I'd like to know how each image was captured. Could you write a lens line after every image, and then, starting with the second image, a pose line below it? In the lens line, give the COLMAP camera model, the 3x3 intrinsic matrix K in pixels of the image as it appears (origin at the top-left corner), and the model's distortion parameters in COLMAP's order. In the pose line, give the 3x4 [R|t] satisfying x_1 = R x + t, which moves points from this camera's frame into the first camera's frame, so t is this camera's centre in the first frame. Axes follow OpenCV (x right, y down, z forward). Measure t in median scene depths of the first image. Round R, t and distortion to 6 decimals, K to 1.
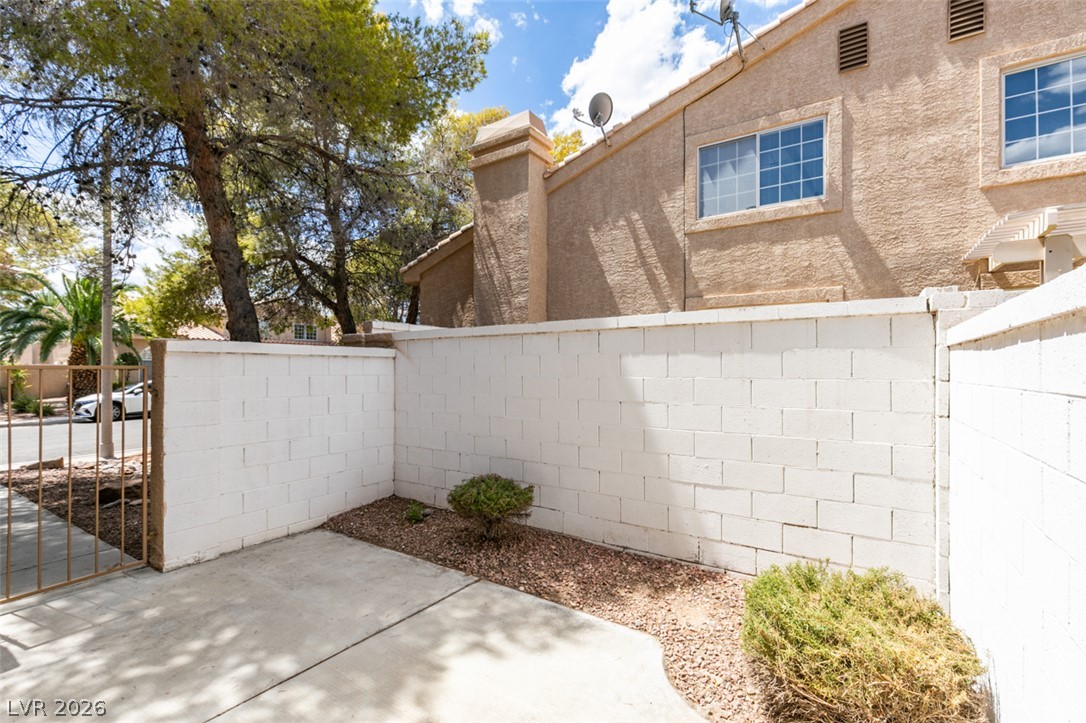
lens RADIAL K [[483.9, 0, 546.5], [0, 483.9, 370.1], [0, 0, 1]] dist [-0.000180, -0.000929]
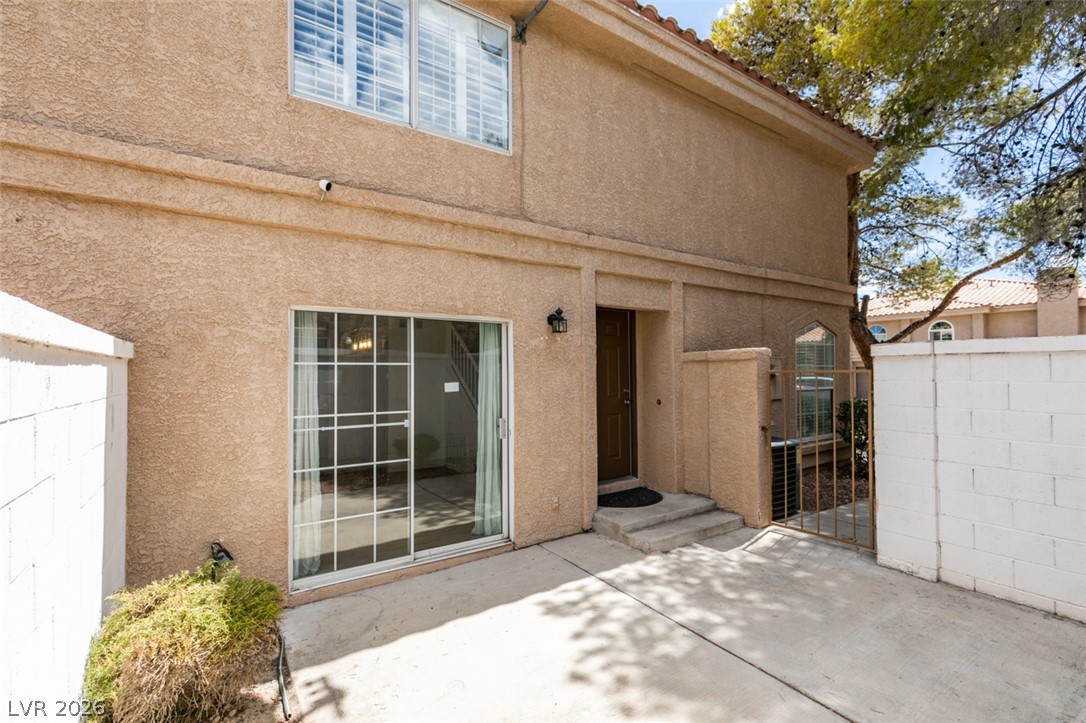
lens RADIAL K [[483.9, 0, 538.5], [0, 483.9, 363.6], [0, 0, 1]] dist [-0.000180, -0.000929]
pose [[-0.378395, -0.009842, -0.925592, 0.455527], [0.005541, 0.999901, -0.012897, -0.012862], [0.925628, -0.010009, -0.378303, 0.683162]]
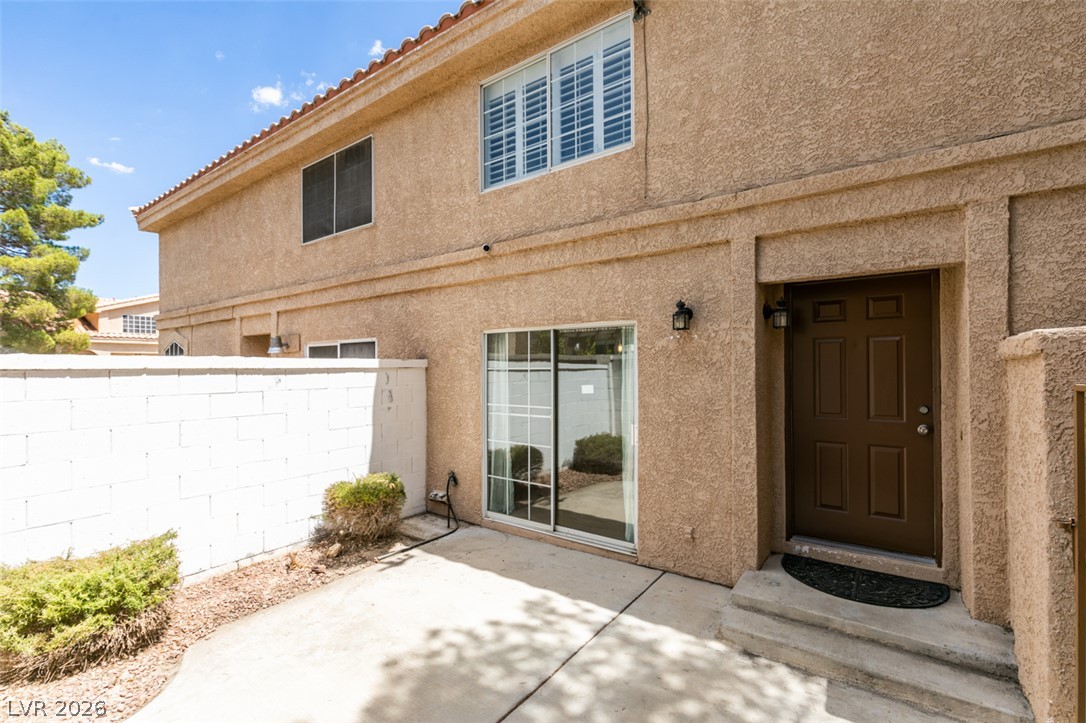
lens RADIAL K [[483.9, 0, 534.3], [0, 483.9, 362.9], [0, 0, 1]] dist [-0.000180, -0.000929]
pose [[-0.998845, 0.010535, 0.046879, -0.384809], [0.010084, 0.999901, -0.009839, -0.028963], [-0.046978, -0.009354, -0.998852, 1.268627]]
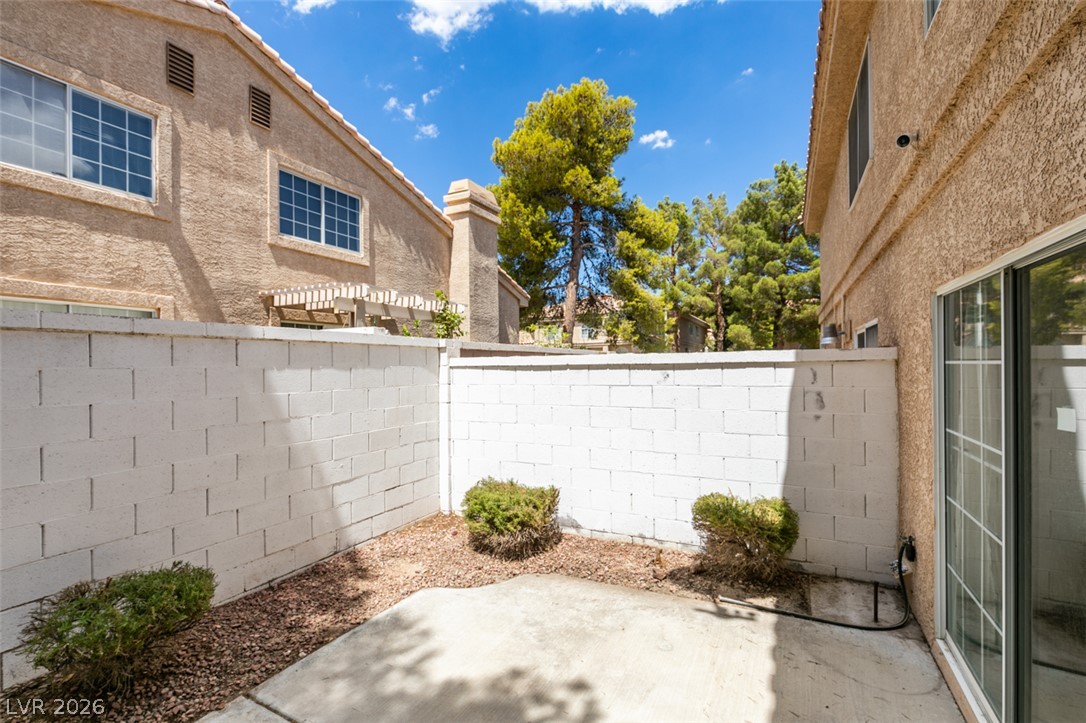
lens RADIAL K [[483.9, 0, 548.1], [0, 483.9, 364.0], [0, 0, 1]] dist [-0.000180, -0.000929]
pose [[-0.121244, 0.009422, 0.992578, -0.823153], [0.013469, 0.999879, -0.007846, -0.026899], [-0.992531, 0.012418, -0.121356, 0.598436]]
